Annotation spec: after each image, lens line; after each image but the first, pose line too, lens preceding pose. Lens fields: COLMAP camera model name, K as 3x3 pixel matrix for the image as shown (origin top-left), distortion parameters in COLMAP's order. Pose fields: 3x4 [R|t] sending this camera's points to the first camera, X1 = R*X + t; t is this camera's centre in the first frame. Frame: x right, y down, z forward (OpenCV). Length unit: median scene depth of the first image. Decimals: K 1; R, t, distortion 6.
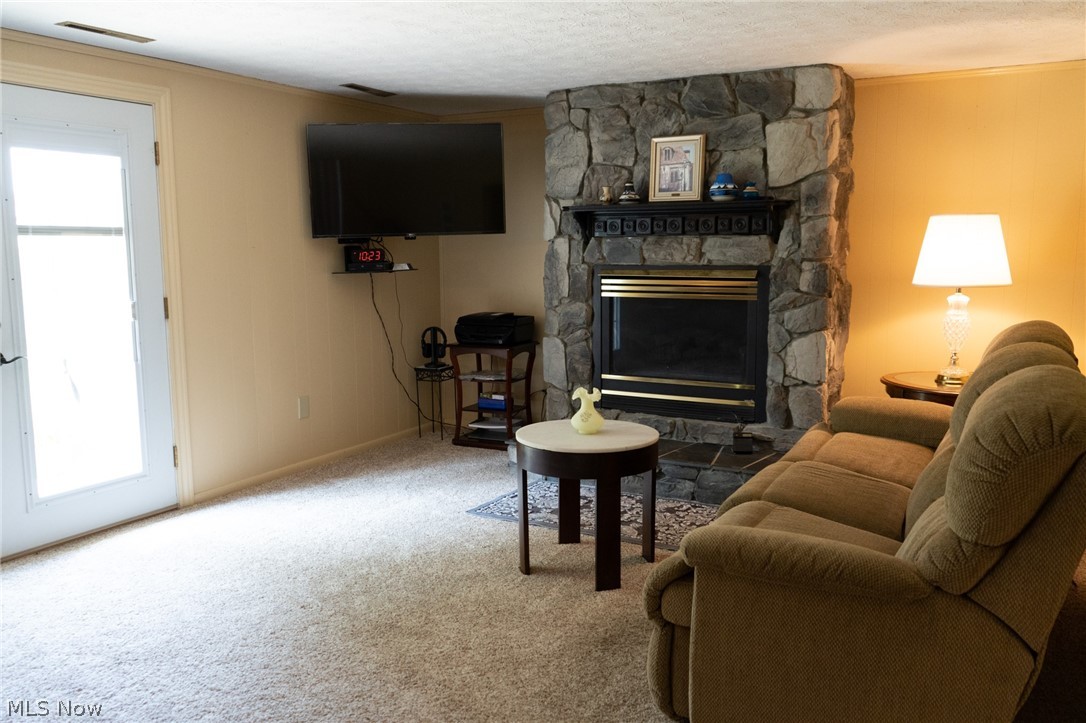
lens RADIAL K [[872.9, 0, 542.3], [0, 872.9, 362.6], [0, 0, 1]] dist [-0.008726, -0.002549]
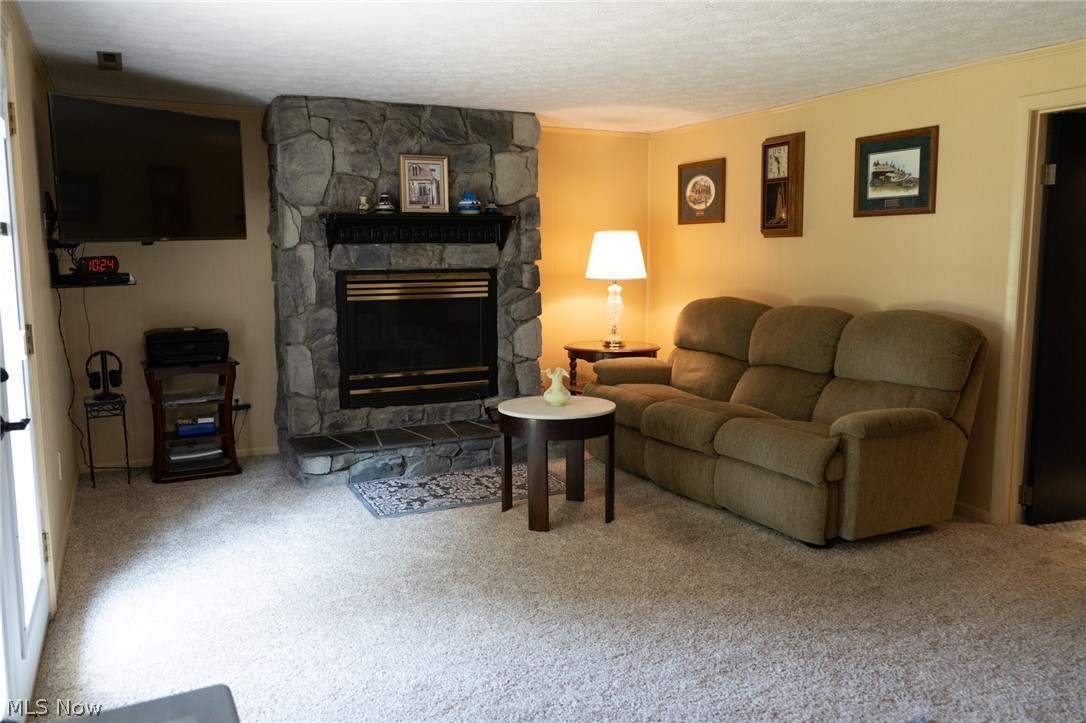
lens RADIAL K [[872.9, 0, 544.3], [0, 872.9, 361.6], [0, 0, 1]] dist [-0.008726, -0.002549]
pose [[0.568842, -0.101141, 0.816204, -0.708749], [0.111365, 0.992742, 0.045403, -0.027393], [-0.814872, 0.065069, 0.575976, 0.234710]]
